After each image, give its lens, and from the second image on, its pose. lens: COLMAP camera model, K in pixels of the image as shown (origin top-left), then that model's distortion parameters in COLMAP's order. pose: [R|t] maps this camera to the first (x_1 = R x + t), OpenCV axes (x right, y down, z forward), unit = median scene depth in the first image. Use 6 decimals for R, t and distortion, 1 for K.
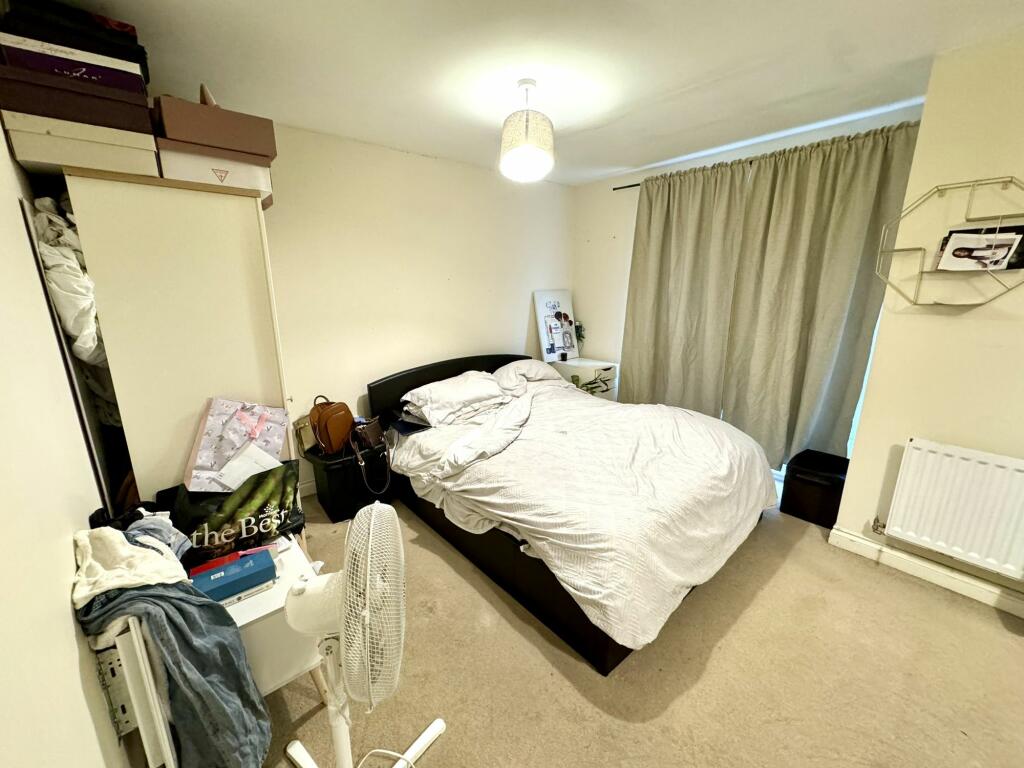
lens RADIAL K [[407.4, 0, 512.9], [0, 407.4, 382.4], [0, 0, 1]] dist [-0.000279, 0.000697]
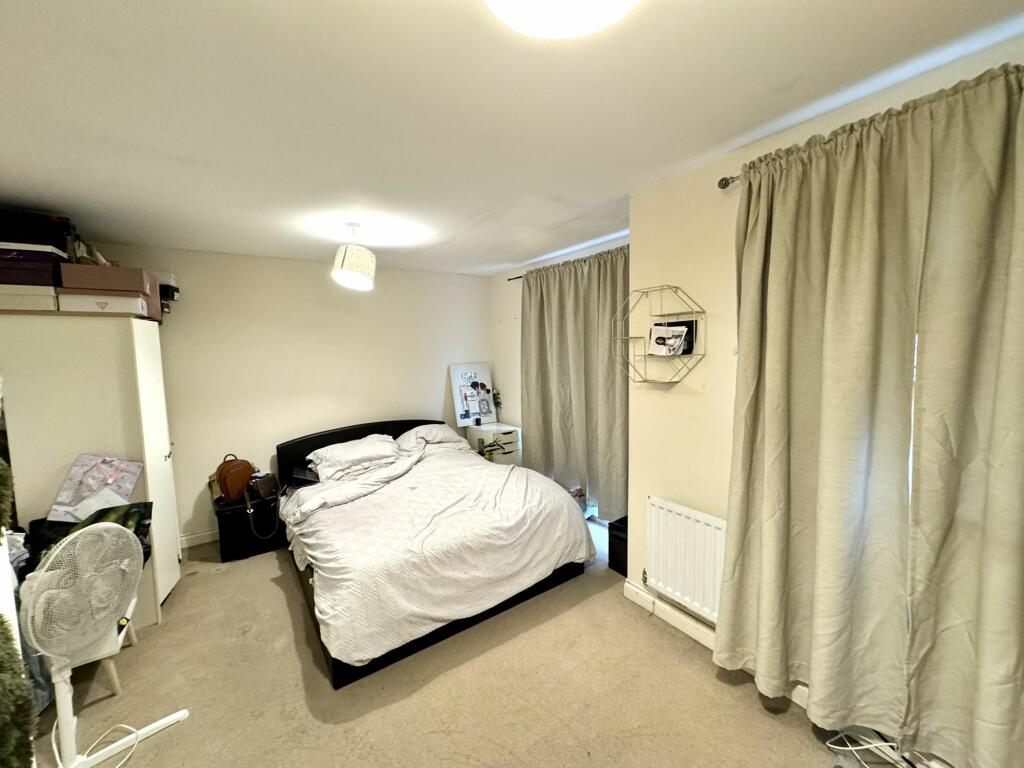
lens RADIAL K [[407.4, 0, 510.6], [0, 407.4, 383.0], [0, 0, 1]] dist [-0.000279, 0.000697]
pose [[0.994681, -0.008253, -0.102671, 0.575550], [-0.007181, 0.988803, -0.149056, -0.002860], [0.102751, 0.149001, 0.983484, -0.180897]]
